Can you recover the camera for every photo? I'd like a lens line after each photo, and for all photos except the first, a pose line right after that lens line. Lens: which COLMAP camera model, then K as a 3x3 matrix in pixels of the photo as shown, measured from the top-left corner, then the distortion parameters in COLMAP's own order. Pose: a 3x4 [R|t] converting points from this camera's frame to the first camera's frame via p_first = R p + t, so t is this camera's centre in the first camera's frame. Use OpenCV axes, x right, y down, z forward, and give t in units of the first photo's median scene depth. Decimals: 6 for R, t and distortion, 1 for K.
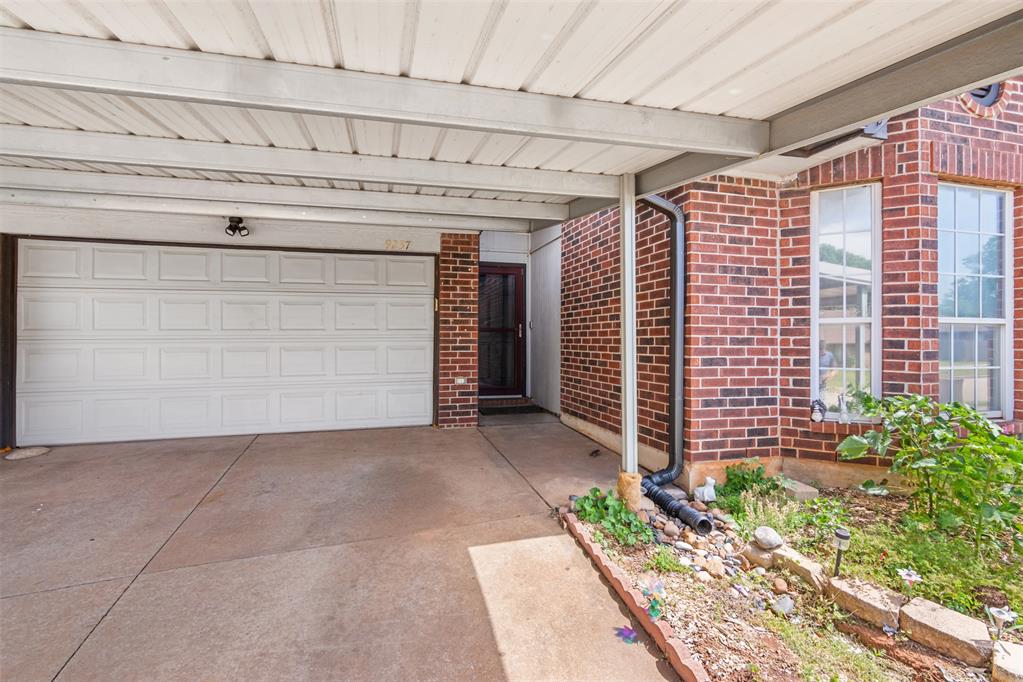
lens RADIAL K [[491.6, 0, 510.6], [0, 491.6, 335.7], [0, 0, 1]] dist [-0.000242, 0.000773]
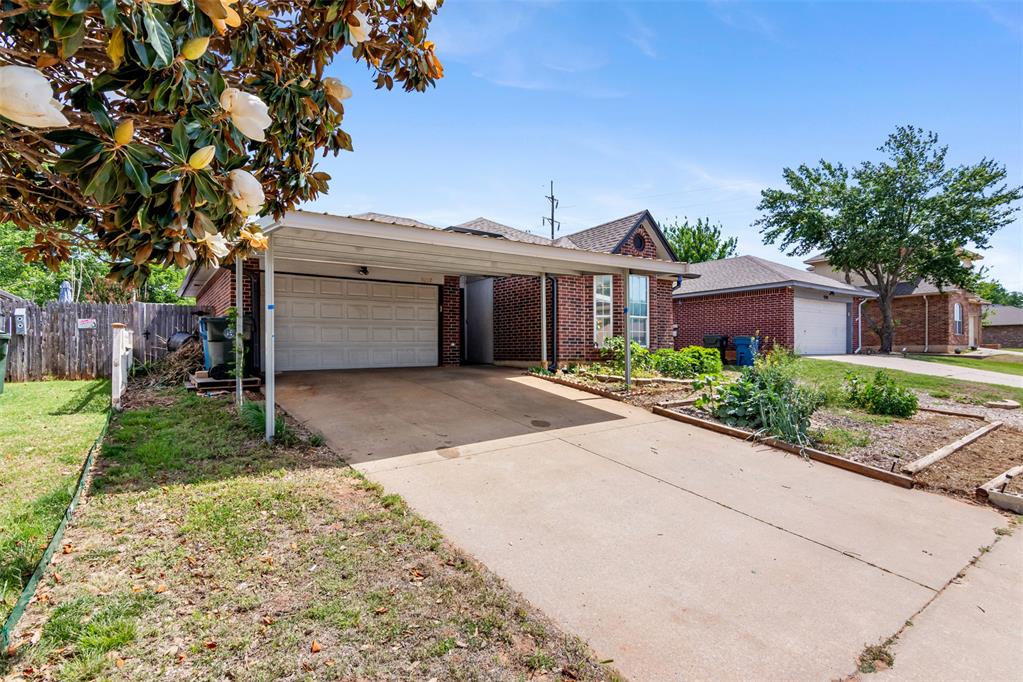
lens RADIAL K [[491.6, 0, 514.2], [0, 491.6, 341.1], [0, 0, 1]] dist [-0.000242, 0.000773]
pose [[0.937114, -0.001064, 0.349023, -0.904839], [0.004311, 0.999954, -0.008529, 0.146509], [-0.348998, 0.009497, 0.937075, -1.662406]]
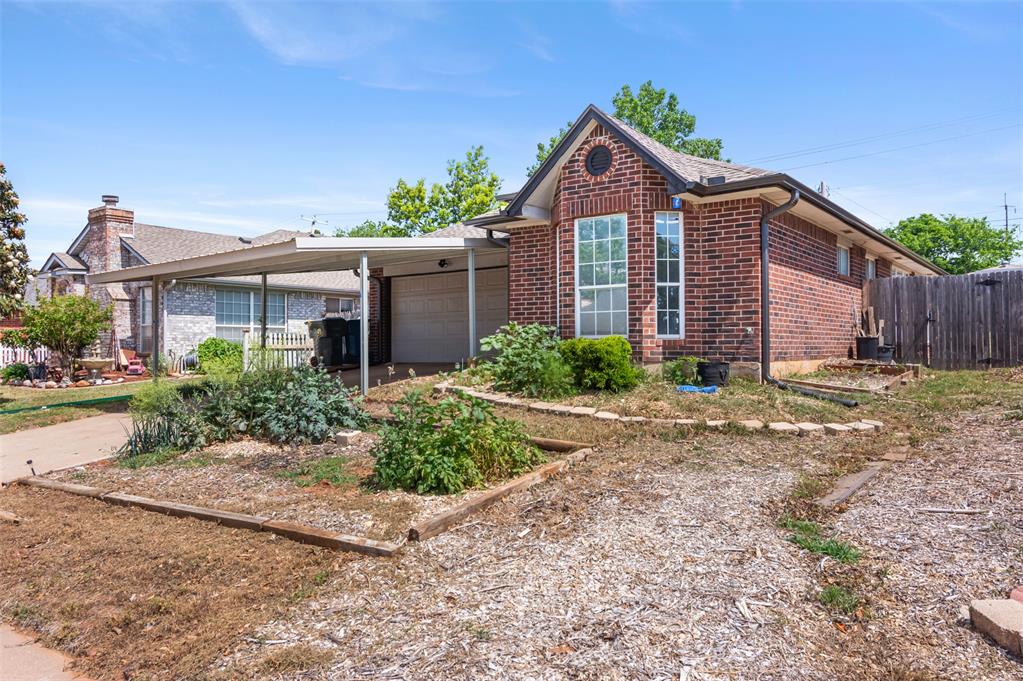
lens RADIAL K [[742.4, 0, 510.4], [0, 742.4, 333.4], [0, 0, 1]] dist [-0.001805, 0.014054]
pose [[0.610581, -0.016332, -0.791785, 2.879658], [-0.000770, 0.999775, -0.021216, 0.202427], [0.791954, 0.013564, 0.610431, -0.987910]]
